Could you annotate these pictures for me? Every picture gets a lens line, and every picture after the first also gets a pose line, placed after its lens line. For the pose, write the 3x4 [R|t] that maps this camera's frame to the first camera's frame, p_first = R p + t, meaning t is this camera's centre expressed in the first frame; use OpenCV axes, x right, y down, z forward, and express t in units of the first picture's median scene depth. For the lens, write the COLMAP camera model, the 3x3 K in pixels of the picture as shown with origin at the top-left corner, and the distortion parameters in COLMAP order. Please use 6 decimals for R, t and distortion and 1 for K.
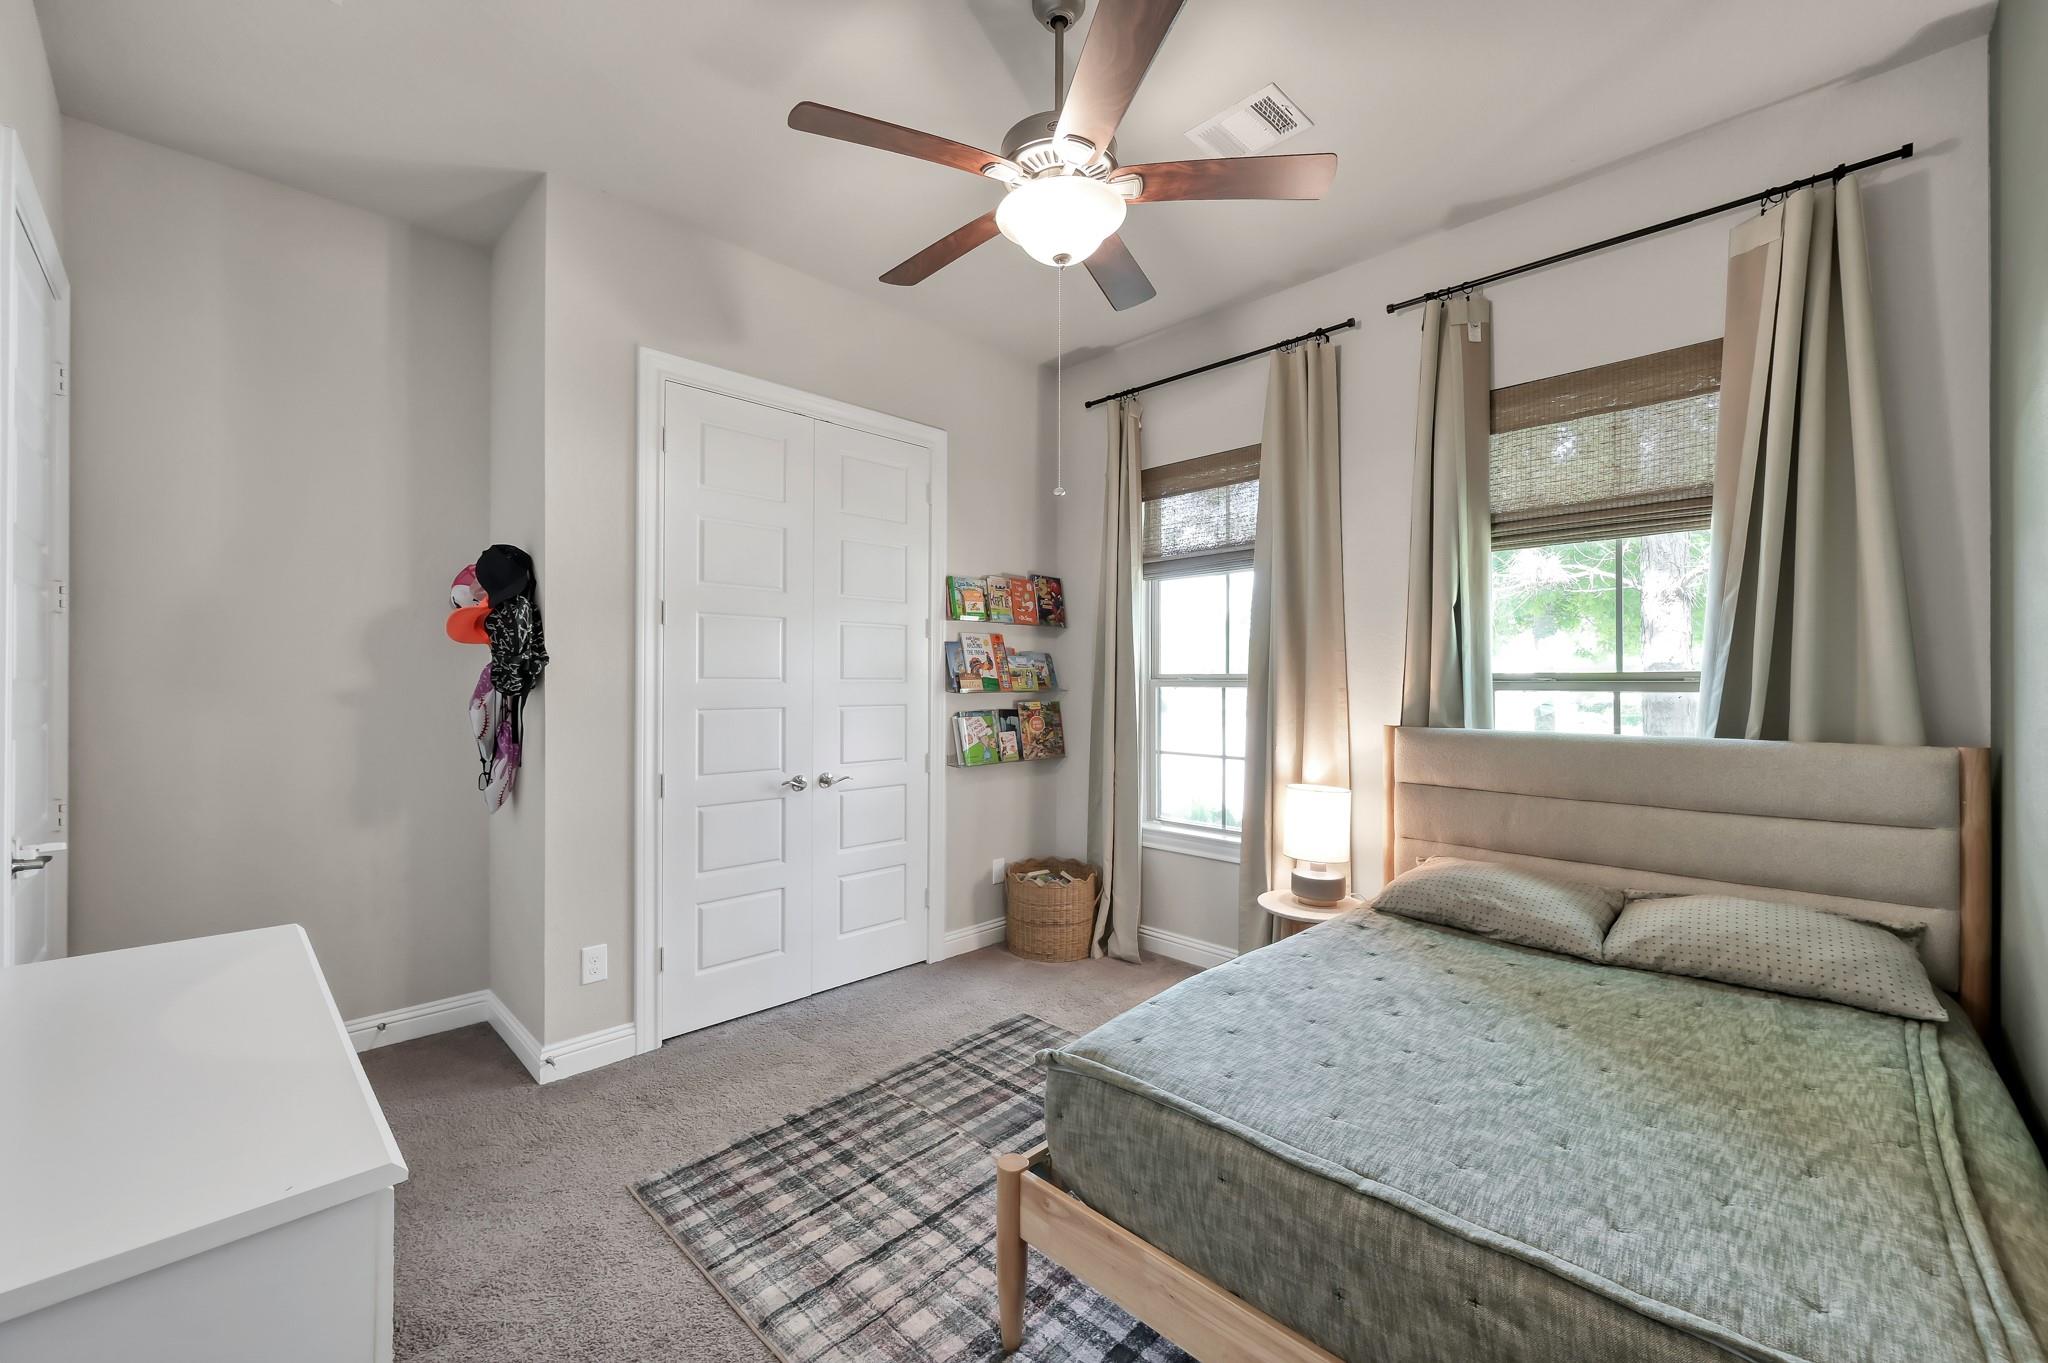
lens RADIAL K [[810.7, 0, 1024.0], [0, 810.7, 681.5], [0, 0, 1]] dist [0.007944, 0.000131]
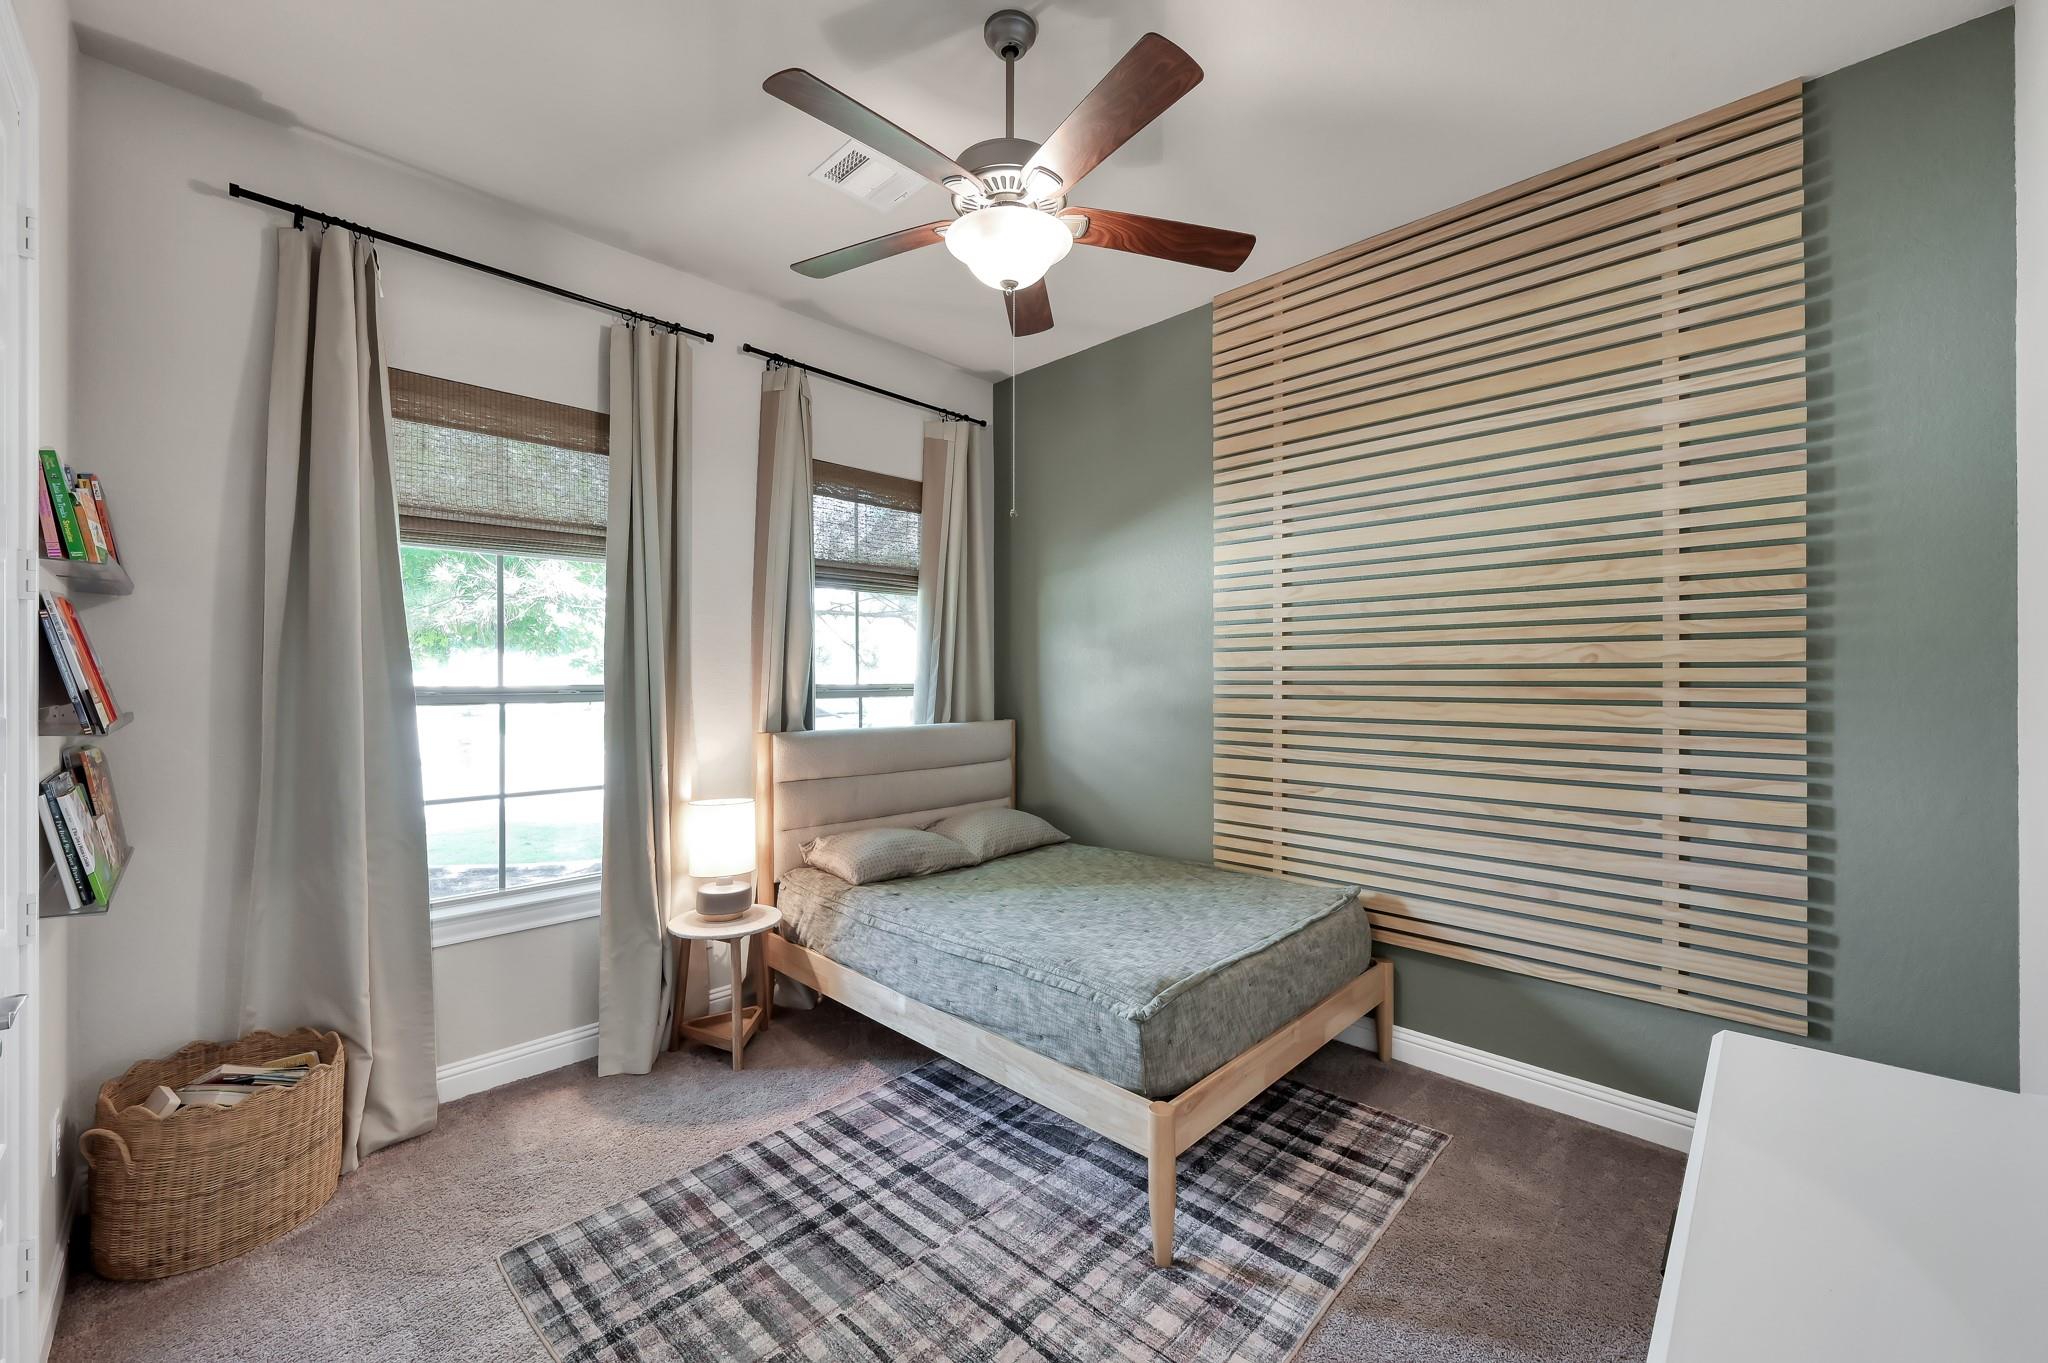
lens RADIAL K [[804.0, 0, 1030.0], [0, 804.0, 680.0], [0, 0, 1]] dist [-0.002018, 0.000188]
pose [[-0.013000, 0.000095, 0.999915, -0.675456], [0.007377, 0.999973, 0.000001, -0.014529], [-0.999888, 0.007376, -0.013000, 0.695230]]
